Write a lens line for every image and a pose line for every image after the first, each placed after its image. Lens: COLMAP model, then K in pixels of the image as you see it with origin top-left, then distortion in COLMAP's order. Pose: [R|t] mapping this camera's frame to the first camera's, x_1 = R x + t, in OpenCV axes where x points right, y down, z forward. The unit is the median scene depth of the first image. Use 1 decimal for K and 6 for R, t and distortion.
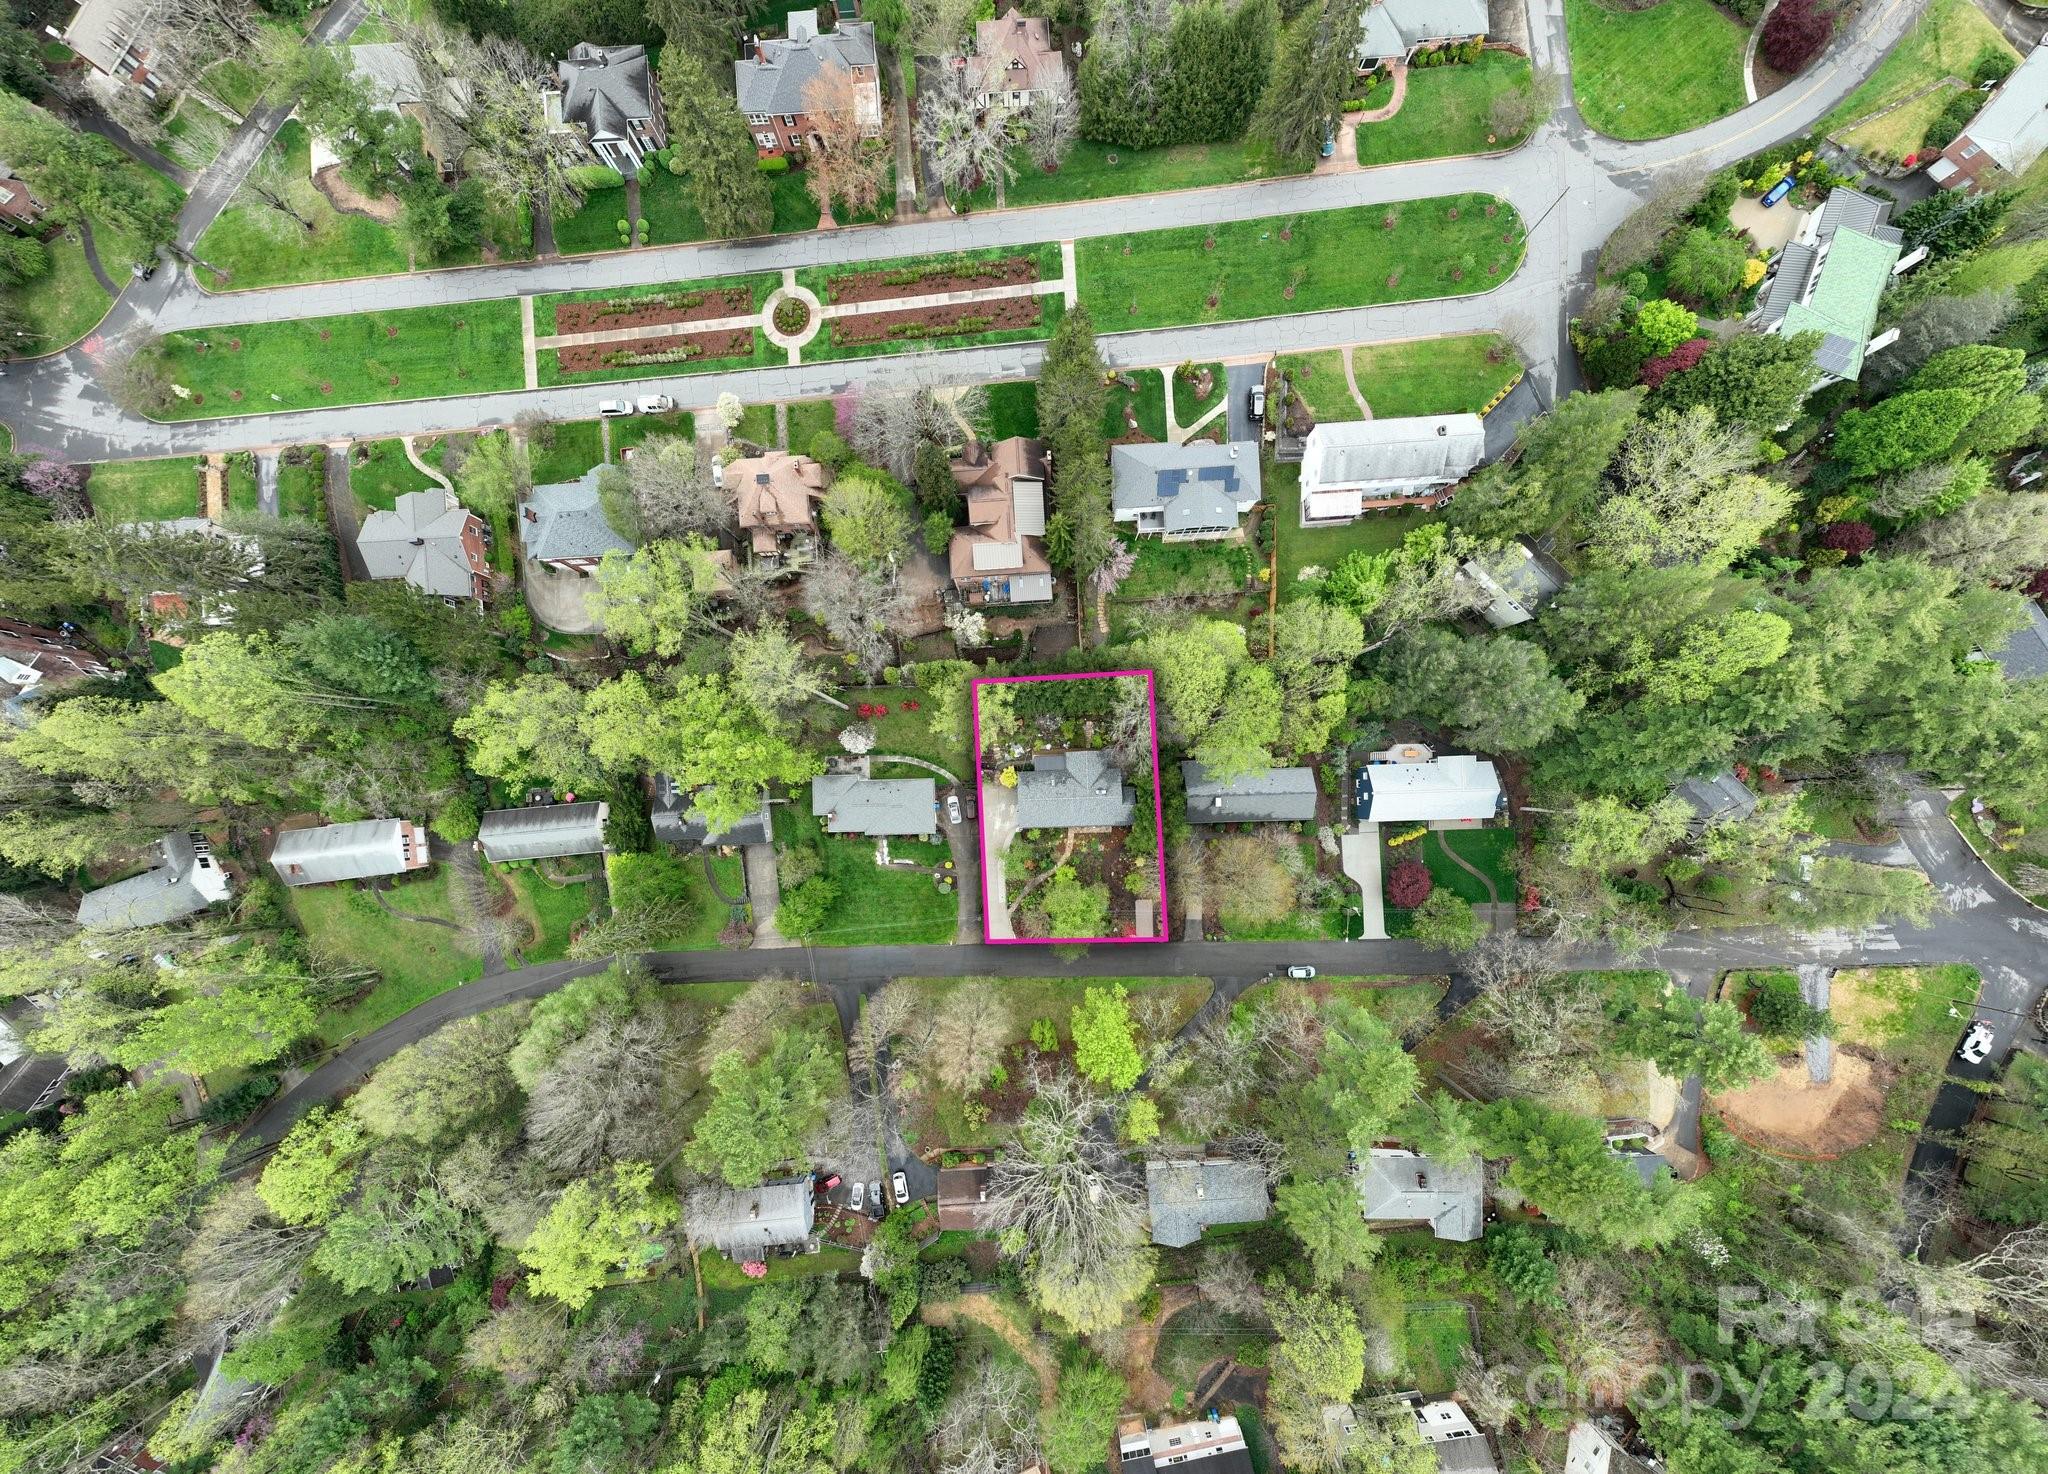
lens RADIAL K [[814.0, 0, 1028.5], [0, 814.0, 756.8], [0, 0, 1]] dist [-0.003402, -0.000126]
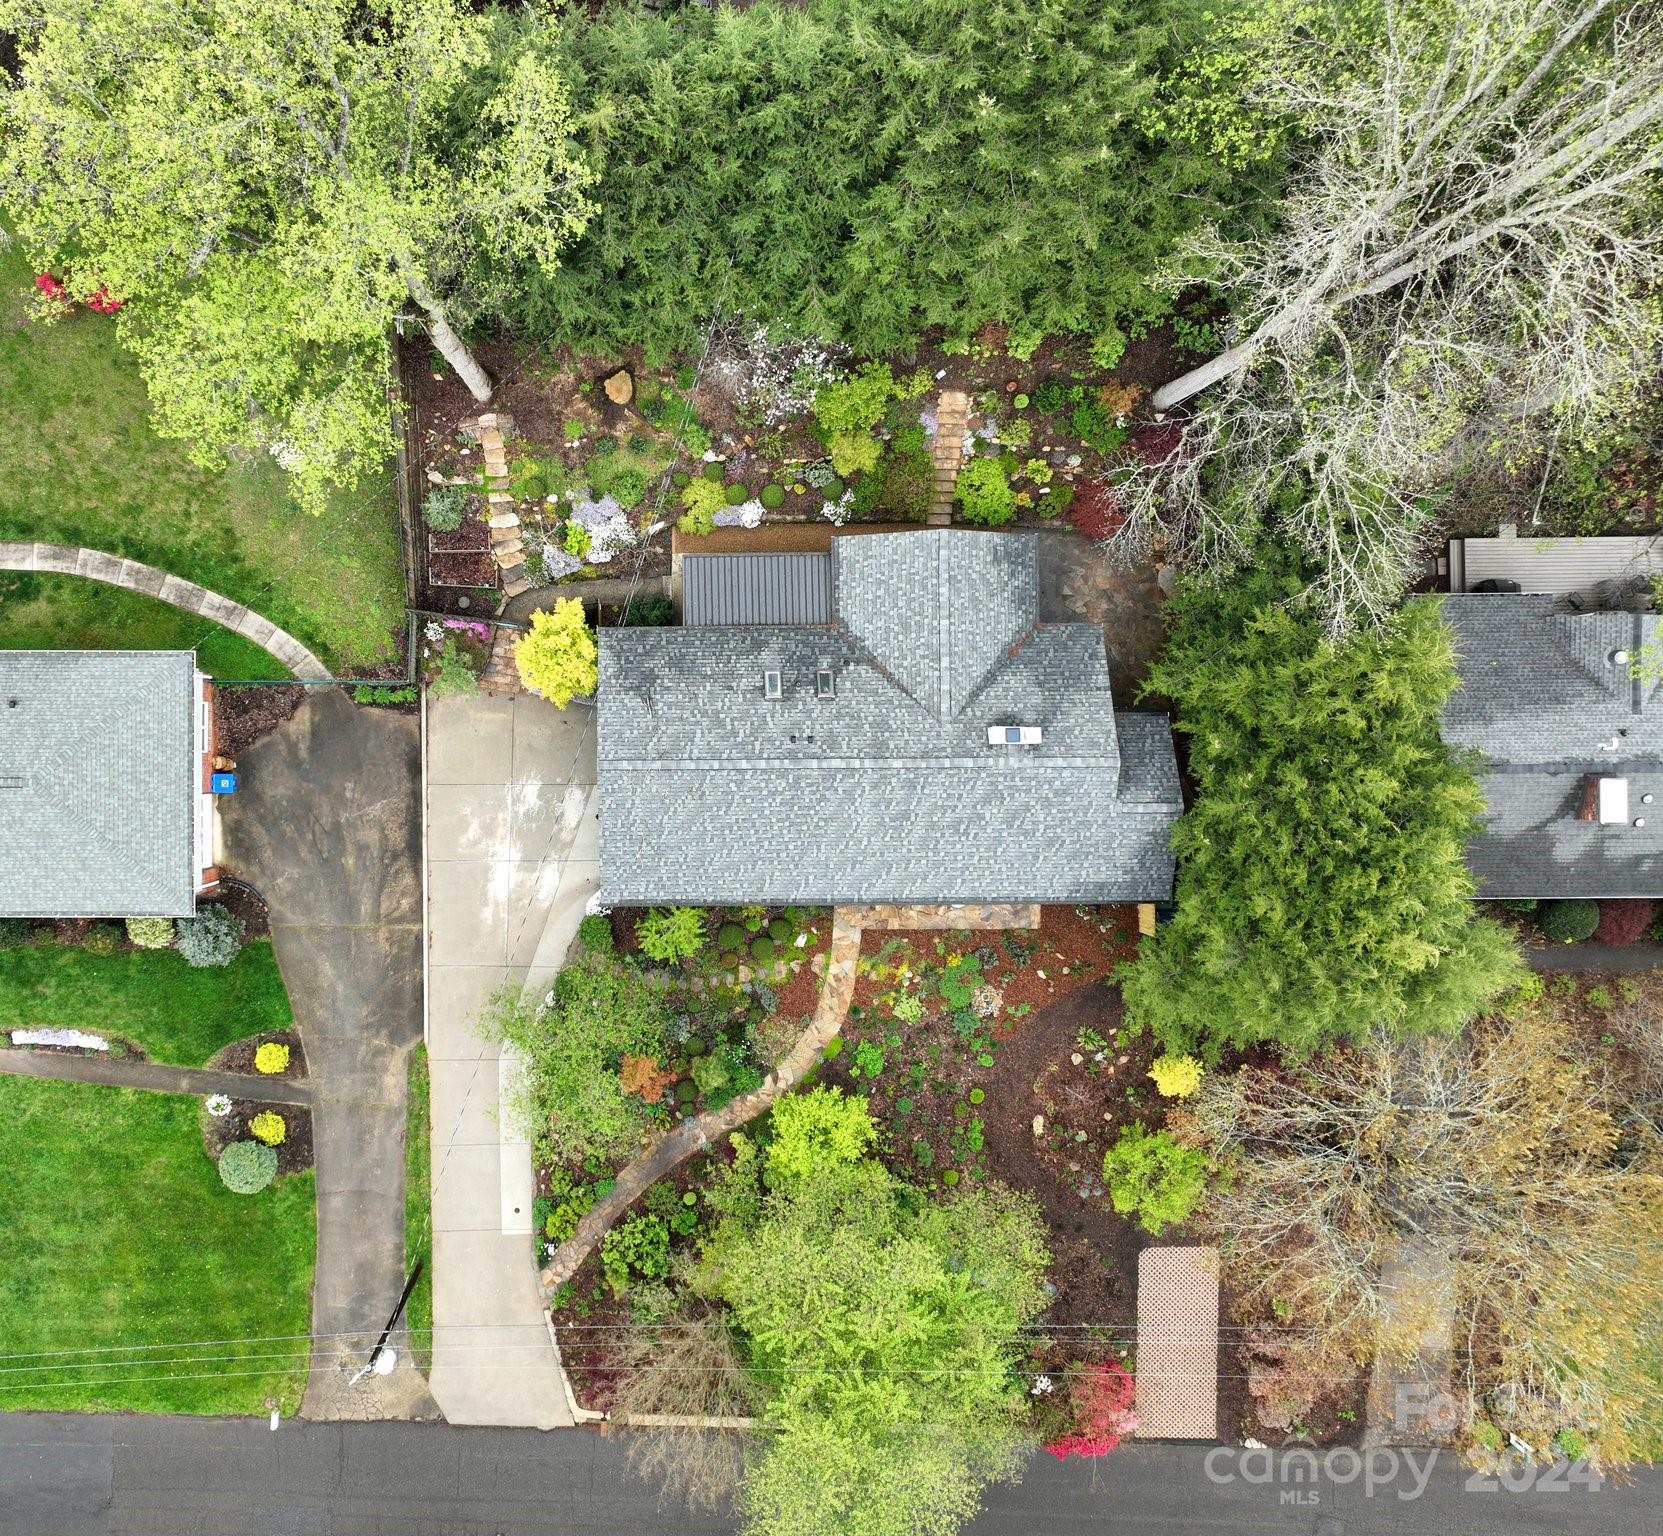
lens RADIAL K [[1374.7, 0, 826.5], [0, 1374.7, 765.9], [0, 0, 1]] dist [0.006431, 0.000473]
pose [[0.995361, 0.027929, 0.092069, 0.012889], [-0.031304, 0.998882, 0.035421, 0.039163], [-0.090976, -0.038139, 0.995122, 0.646665]]
